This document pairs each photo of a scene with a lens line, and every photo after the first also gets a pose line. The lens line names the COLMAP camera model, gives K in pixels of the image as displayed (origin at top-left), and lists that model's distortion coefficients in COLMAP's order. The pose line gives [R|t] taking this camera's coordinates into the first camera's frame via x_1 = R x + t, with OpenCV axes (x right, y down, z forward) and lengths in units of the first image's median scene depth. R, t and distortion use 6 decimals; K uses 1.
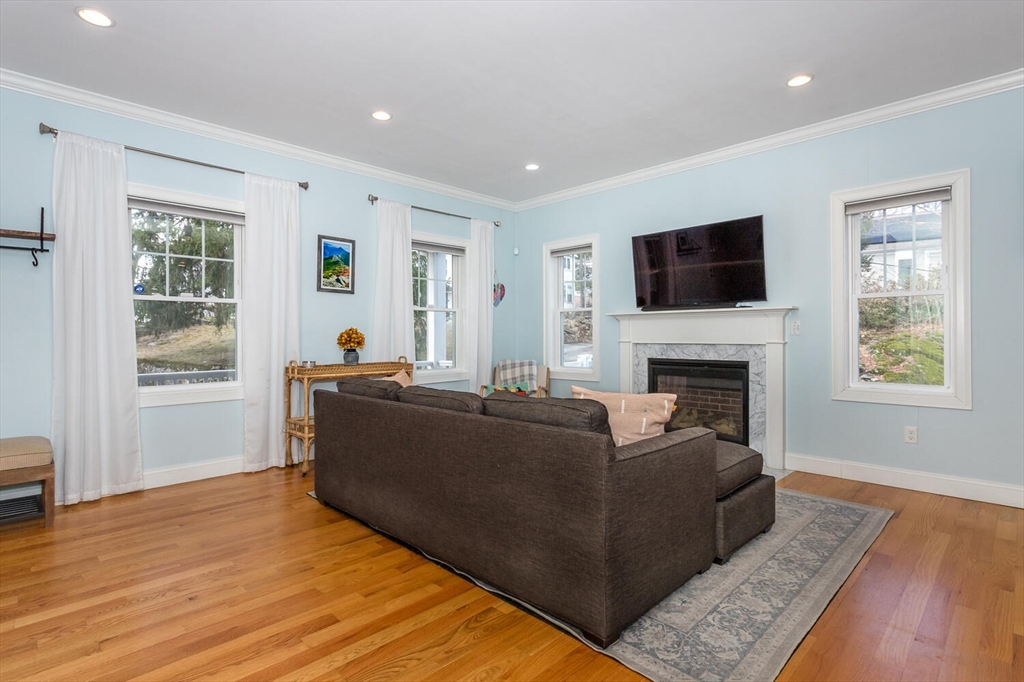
lens RADIAL K [[521.3, 0, 513.2], [0, 521.3, 340.5], [0, 0, 1]] dist [-0.000648, 0.002556]
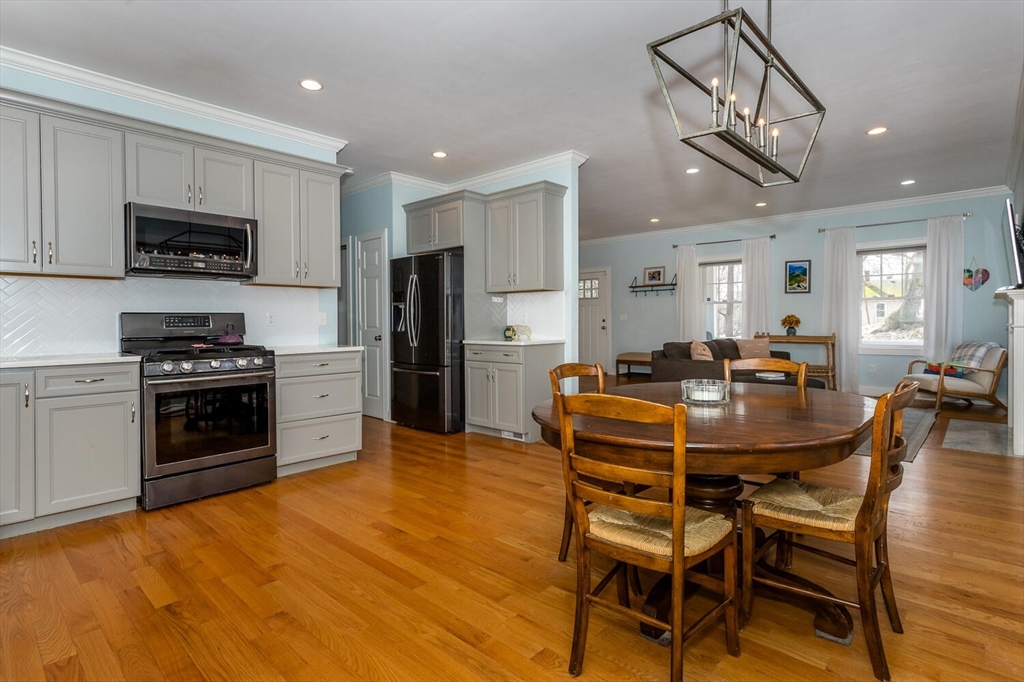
lens RADIAL K [[521.3, 0, 499.8], [0, 521.3, 326.2], [0, 0, 1]] dist [-0.000648, 0.002556]
pose [[-0.002802, 0.016007, -0.999868, 1.339720], [-0.000183, 0.999872, 0.016008, -0.012991], [0.999996, 0.000227, -0.002798, 0.047609]]
